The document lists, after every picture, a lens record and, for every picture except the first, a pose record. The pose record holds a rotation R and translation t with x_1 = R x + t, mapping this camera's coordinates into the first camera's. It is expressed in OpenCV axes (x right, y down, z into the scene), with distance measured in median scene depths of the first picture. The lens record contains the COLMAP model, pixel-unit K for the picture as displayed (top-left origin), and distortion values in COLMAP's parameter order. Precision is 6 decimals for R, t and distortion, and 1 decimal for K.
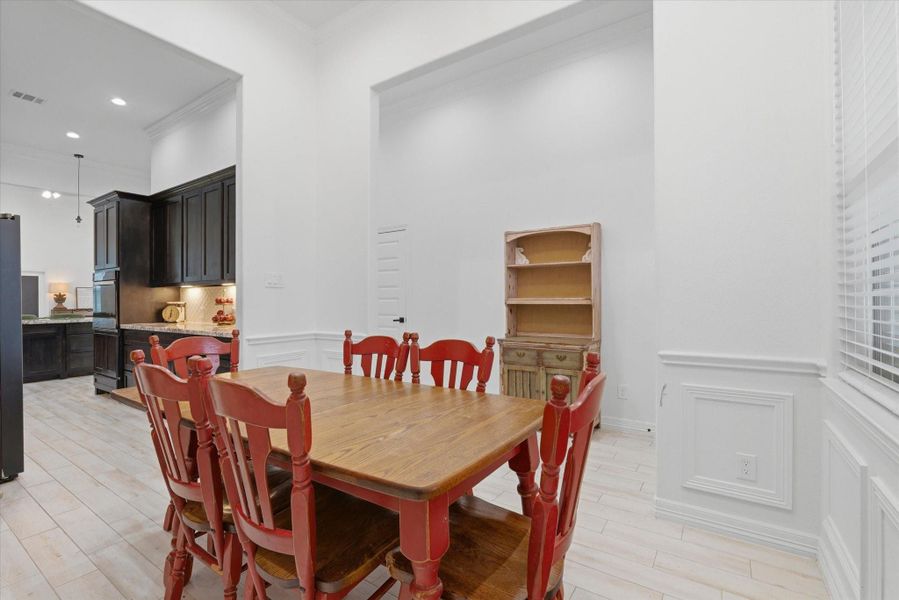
lens RADIAL K [[399.5, 0, 443.8], [0, 399.5, 295.7], [0, 0, 1]] dist [-0.004400, 0.000041]
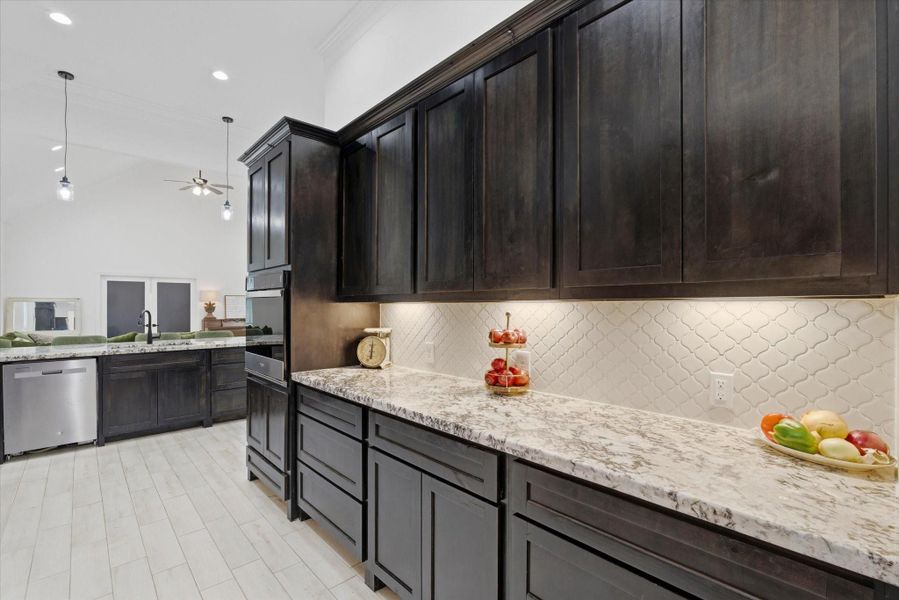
lens RADIAL K [[399.5, 0, 454.7], [0, 399.5, 304.0], [0, 0, 1]] dist [-0.004400, 0.000041]
pose [[0.974553, 0.008765, -0.223985, -0.453792], [-0.007845, 0.999957, 0.004999, -0.022181], [0.224019, -0.003115, 0.974580, 0.500150]]
